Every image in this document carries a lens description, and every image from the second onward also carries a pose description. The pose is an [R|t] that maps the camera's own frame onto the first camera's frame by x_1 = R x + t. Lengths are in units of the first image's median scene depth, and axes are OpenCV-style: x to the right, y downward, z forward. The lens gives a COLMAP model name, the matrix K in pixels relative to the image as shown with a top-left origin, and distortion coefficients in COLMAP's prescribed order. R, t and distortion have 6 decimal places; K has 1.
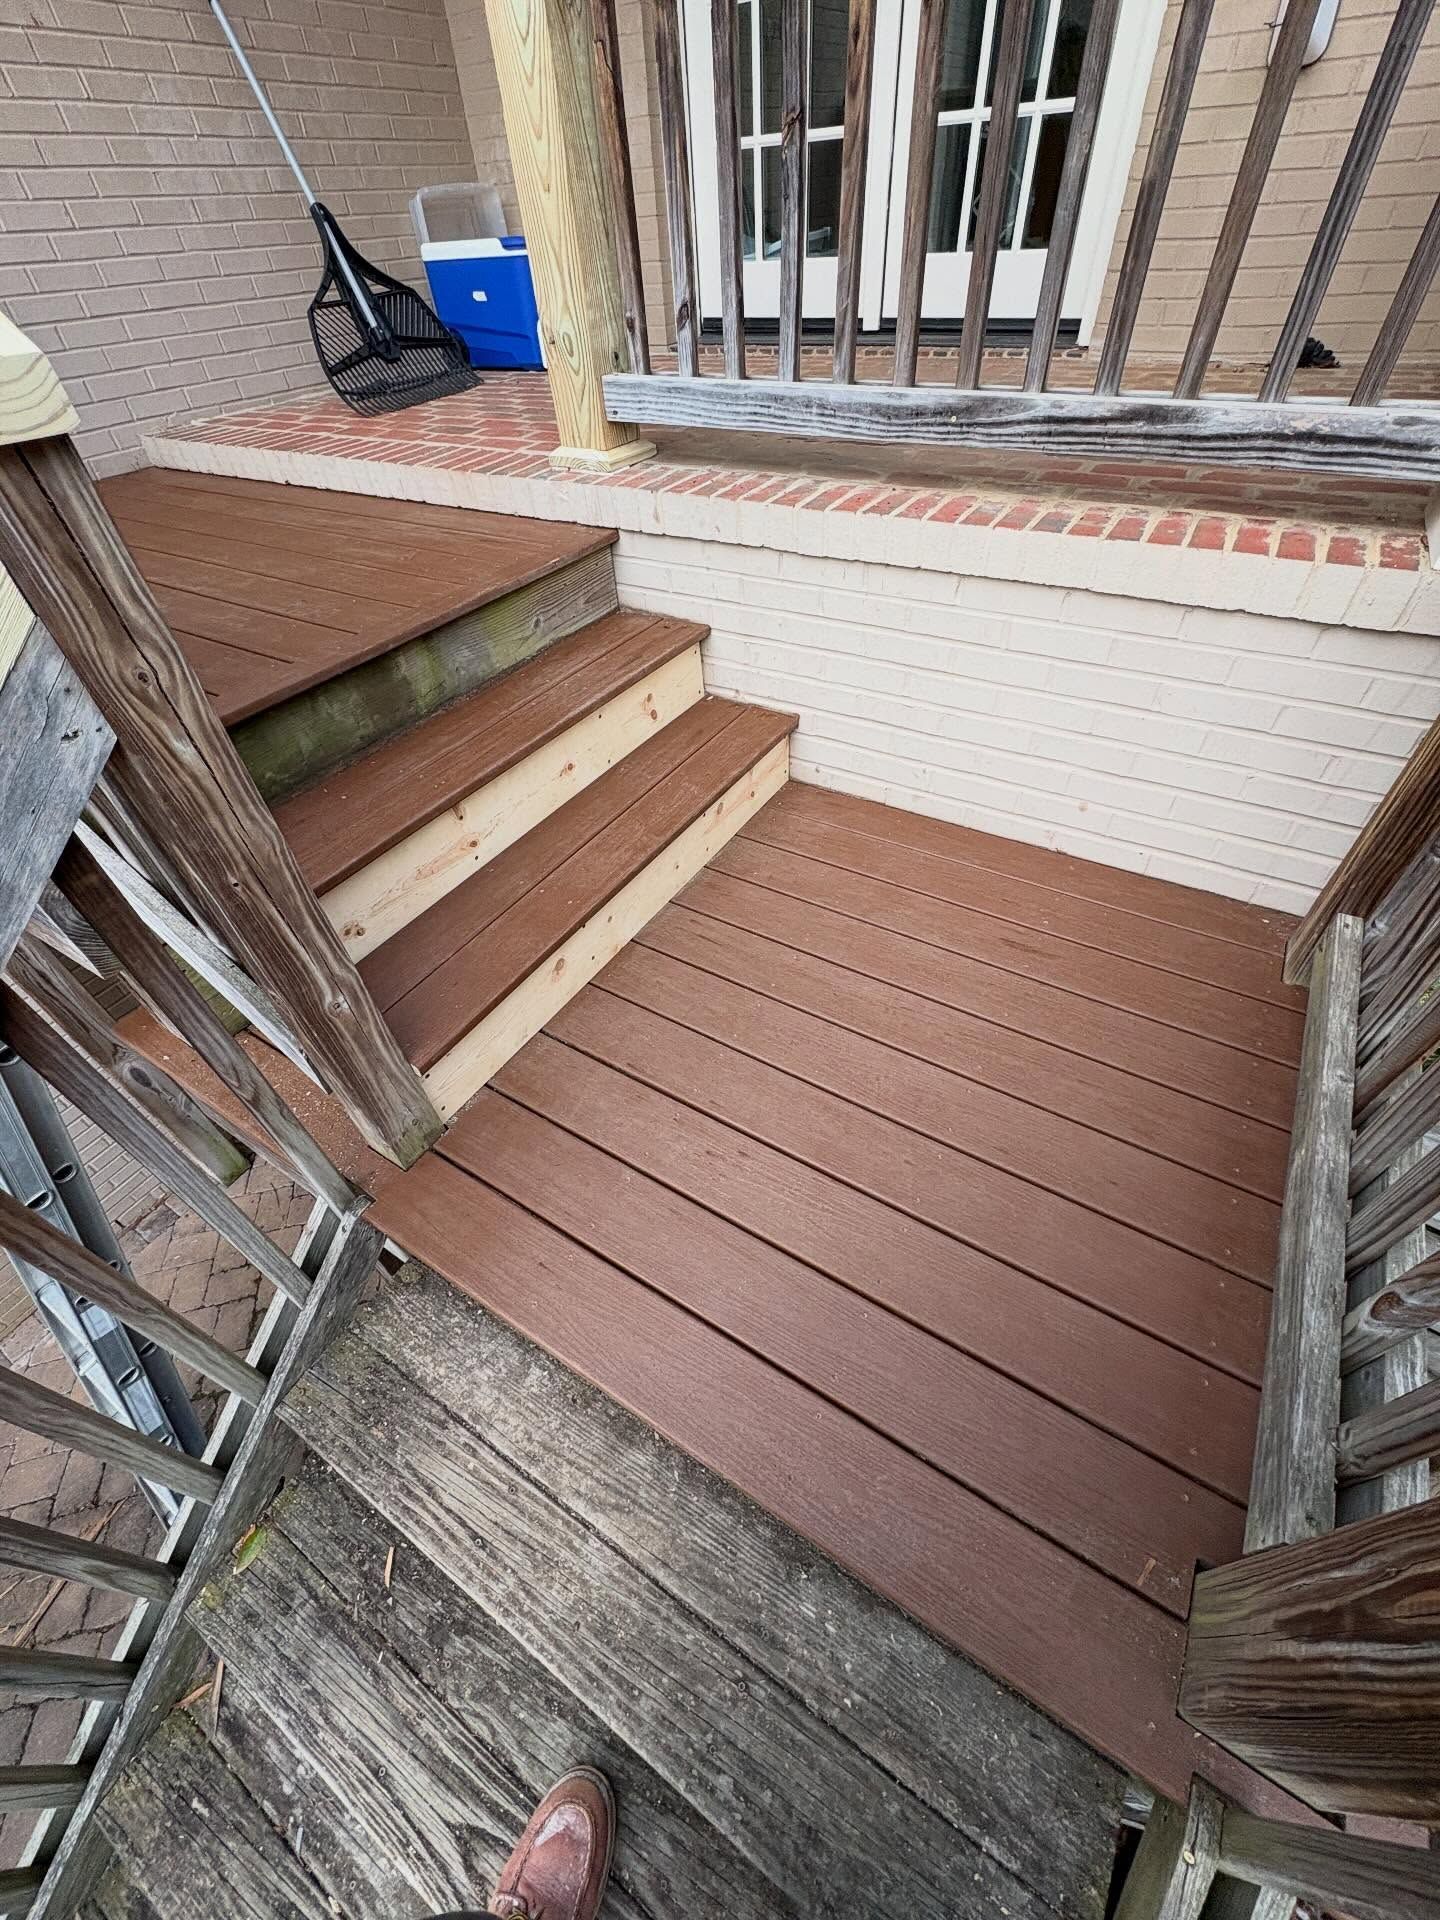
lens RADIAL K [[755.5, 0, 725.1], [0, 755.5, 957.6], [0, 0, 1]] dist [-0.003867, -0.000284]
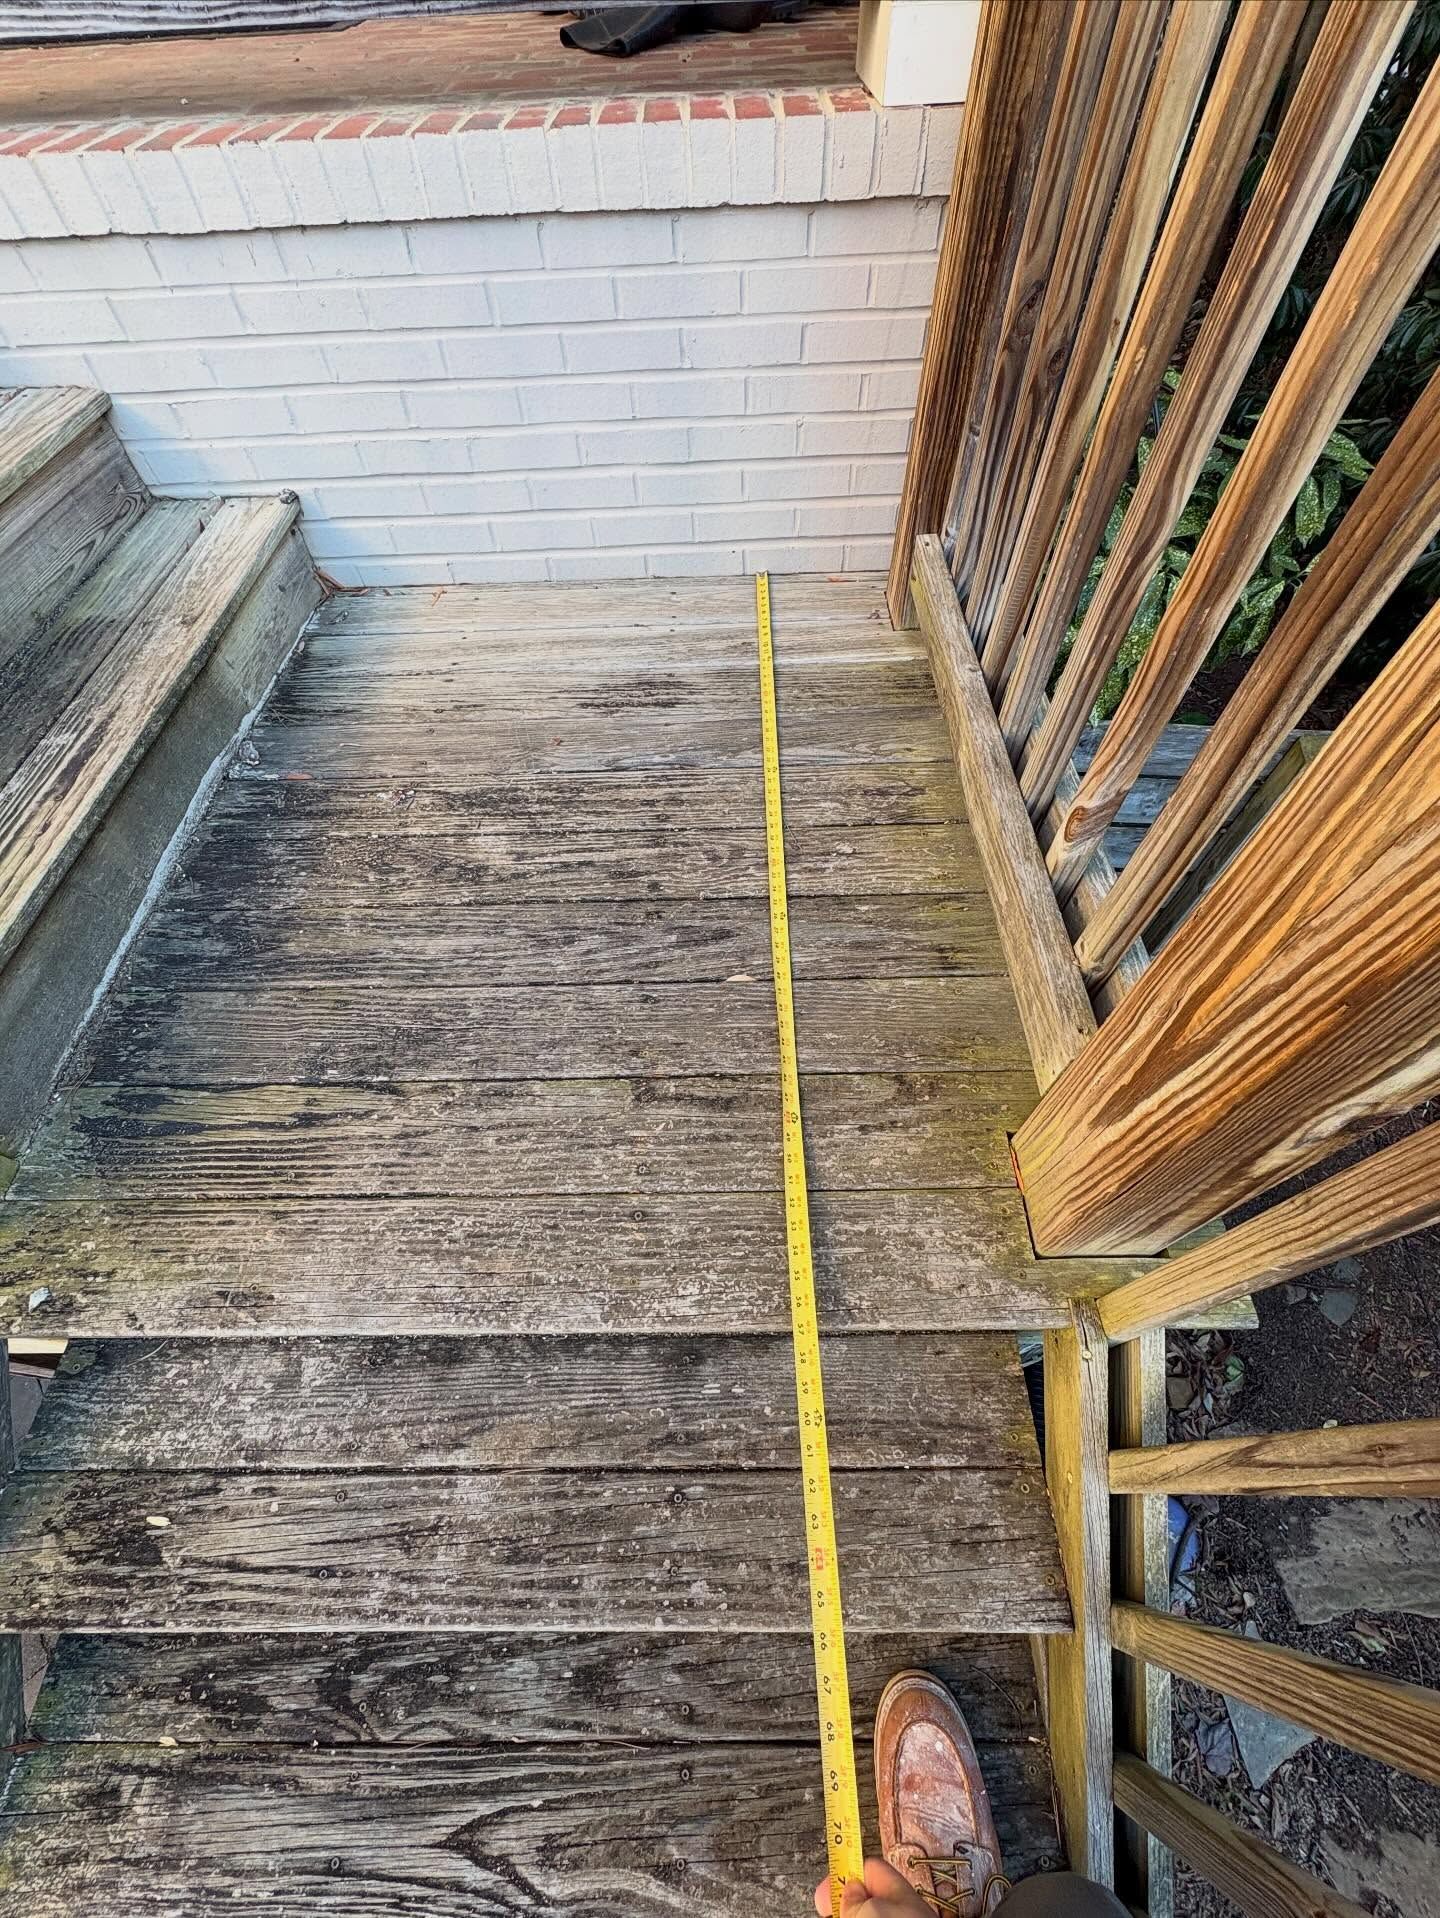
lens RADIAL K [[754.7, 0, 721.4], [0, 754.7, 963.8], [0, 0, 1]] dist [-0.003867, -0.000284]
pose [[0.849151, -0.417827, 0.323052, 0.037067], [0.360456, 0.905545, 0.223739, 0.171198], [-0.386023, -0.073542, 0.919553, 0.163516]]
